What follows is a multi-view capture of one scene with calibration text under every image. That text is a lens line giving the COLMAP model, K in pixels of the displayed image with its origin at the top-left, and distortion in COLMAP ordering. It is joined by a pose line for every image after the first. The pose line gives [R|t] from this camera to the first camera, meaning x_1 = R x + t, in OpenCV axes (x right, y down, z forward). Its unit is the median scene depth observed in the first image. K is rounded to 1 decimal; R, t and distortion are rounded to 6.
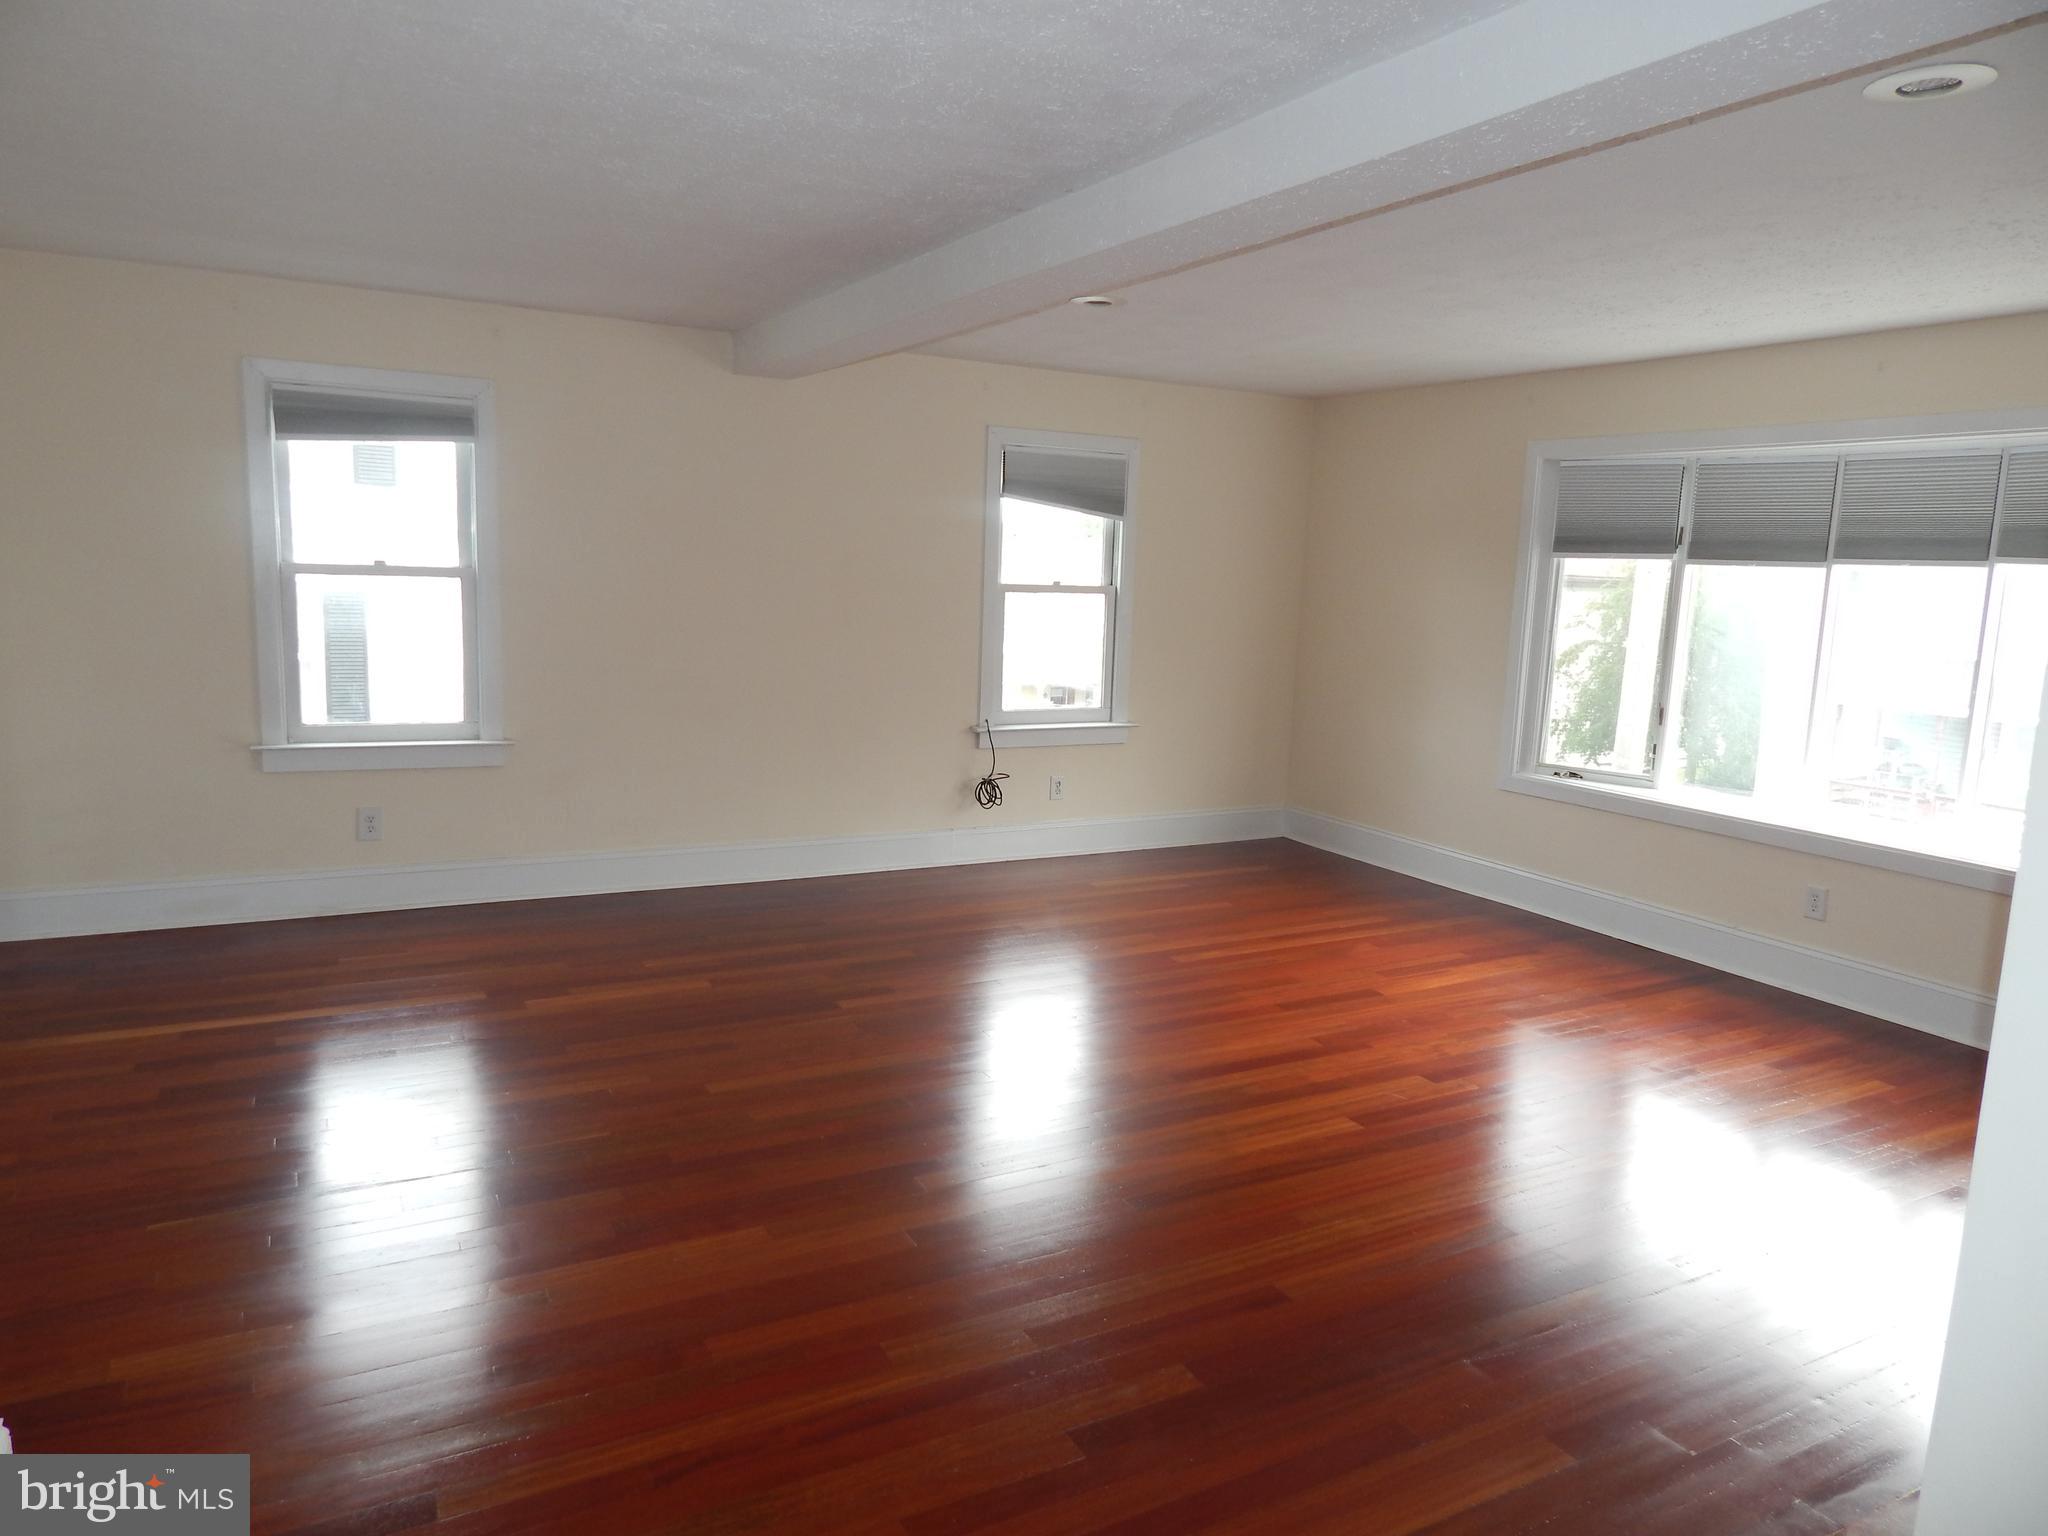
lens RADIAL K [[1354.7, 0, 1024.0], [0, 1354.7, 768.0], [0, 0, 1]] dist [-0.000966, 0.000006]
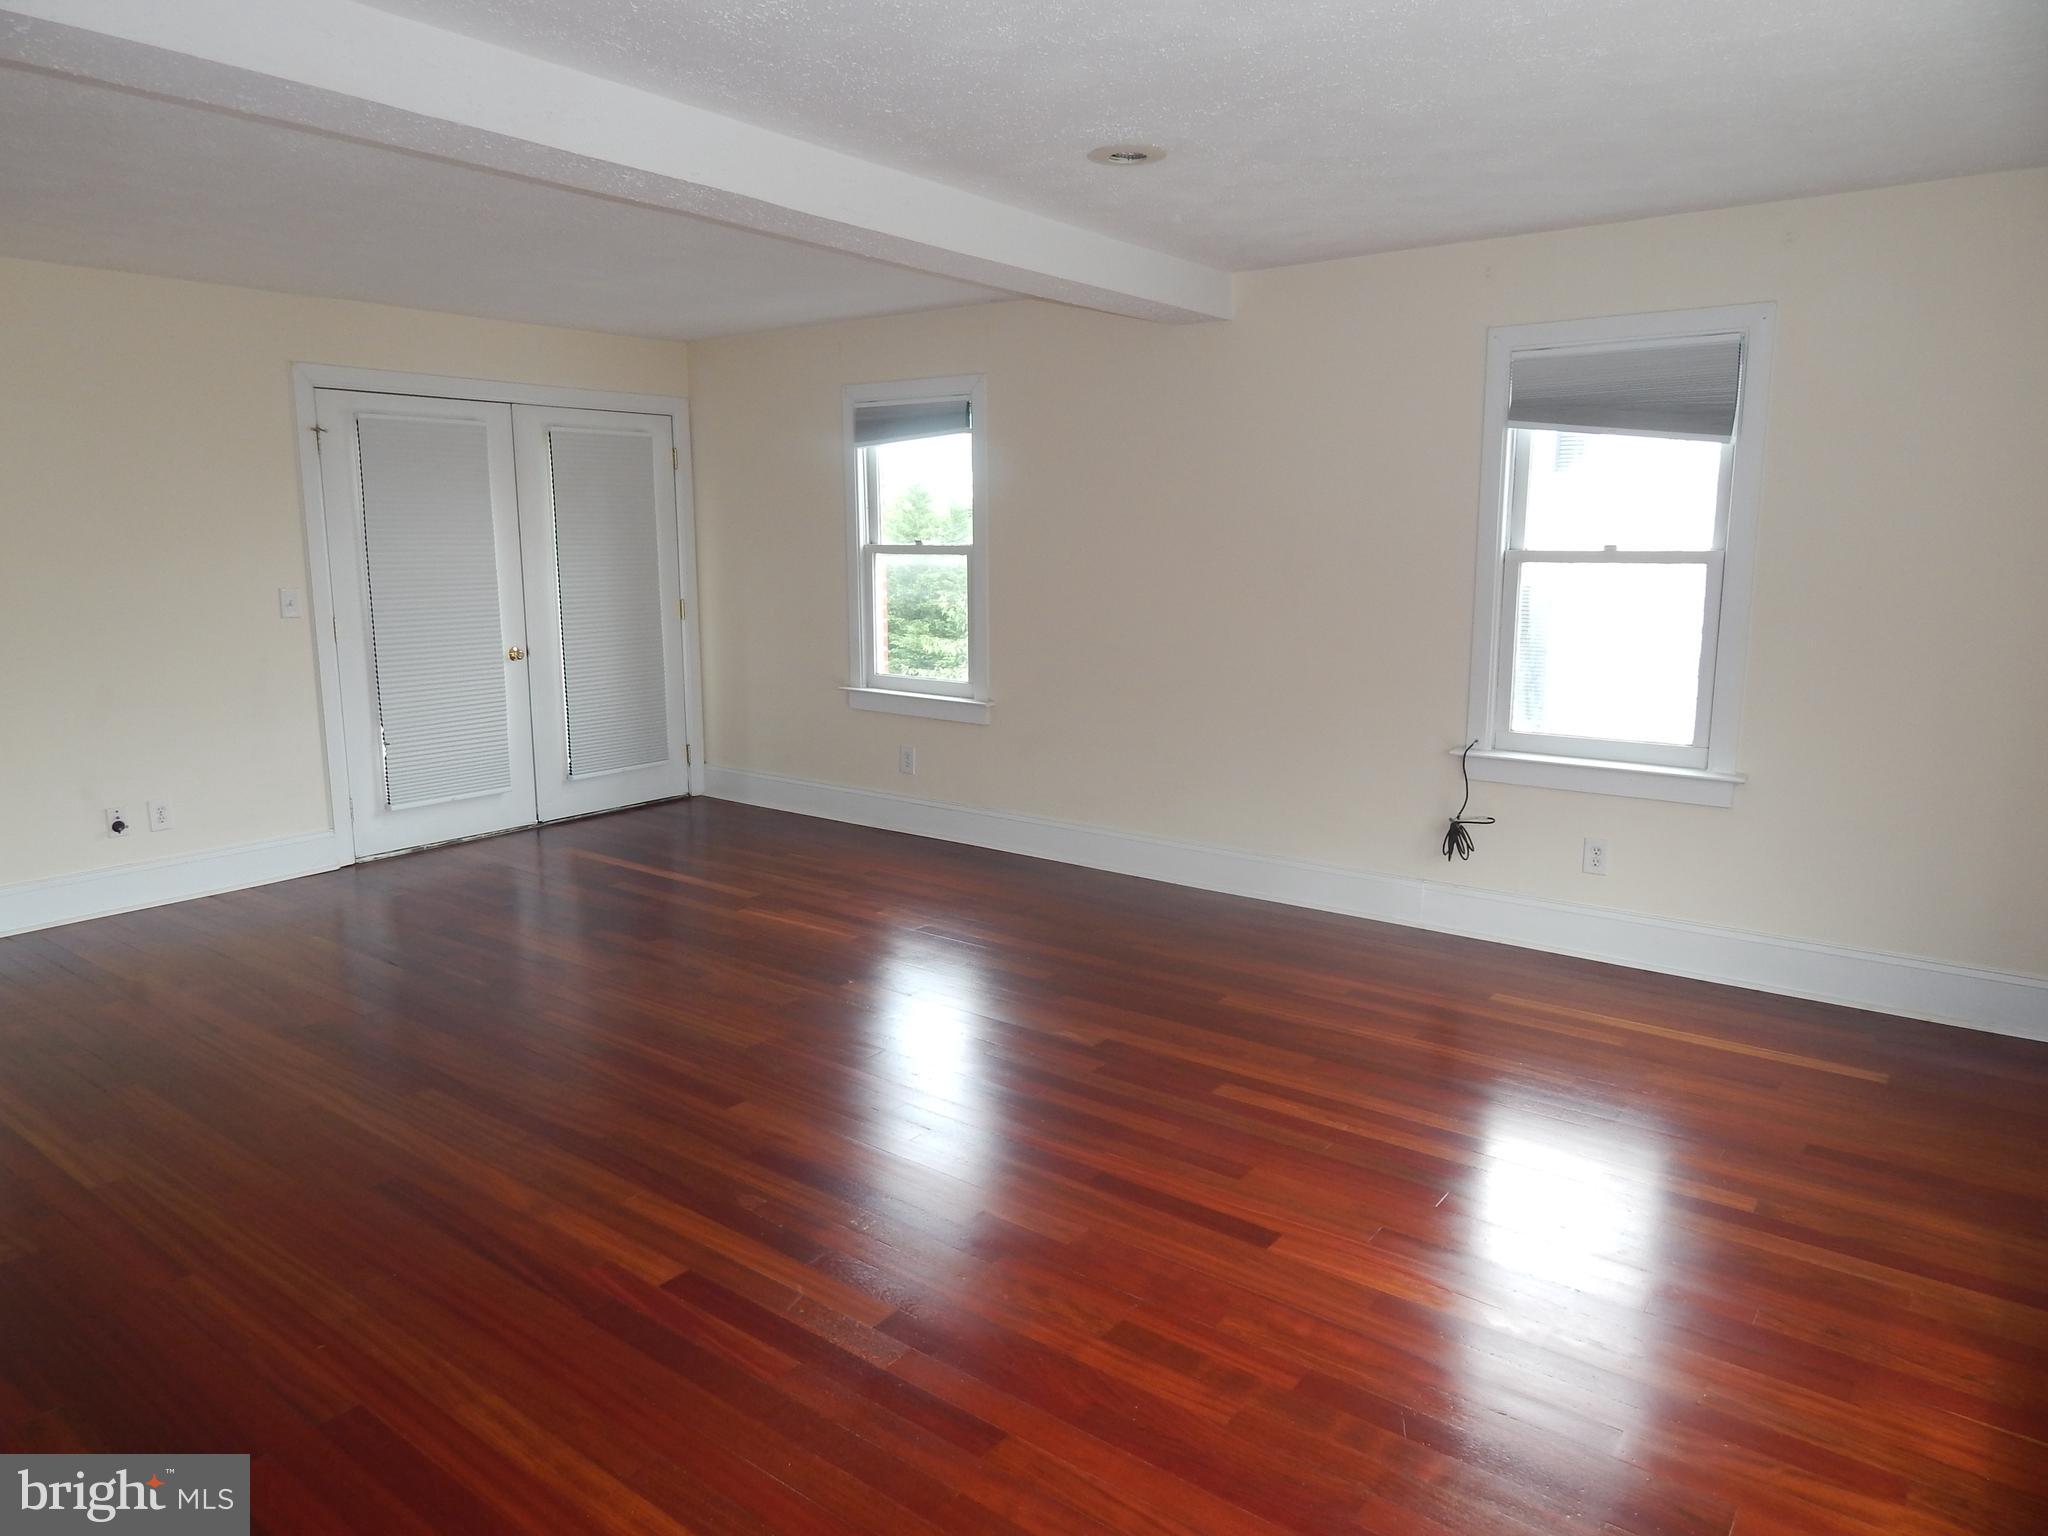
lens RADIAL K [[1371.3, 0, 1024.0], [0, 1371.3, 768.0], [0, 0, 1]] dist [-0.002046, -0.000258]
pose [[0.394884, 0.121091, -0.910716, 0.536333], [-0.121347, 0.989466, 0.078946, -0.048909], [0.910682, 0.079338, 0.405418, 0.481710]]
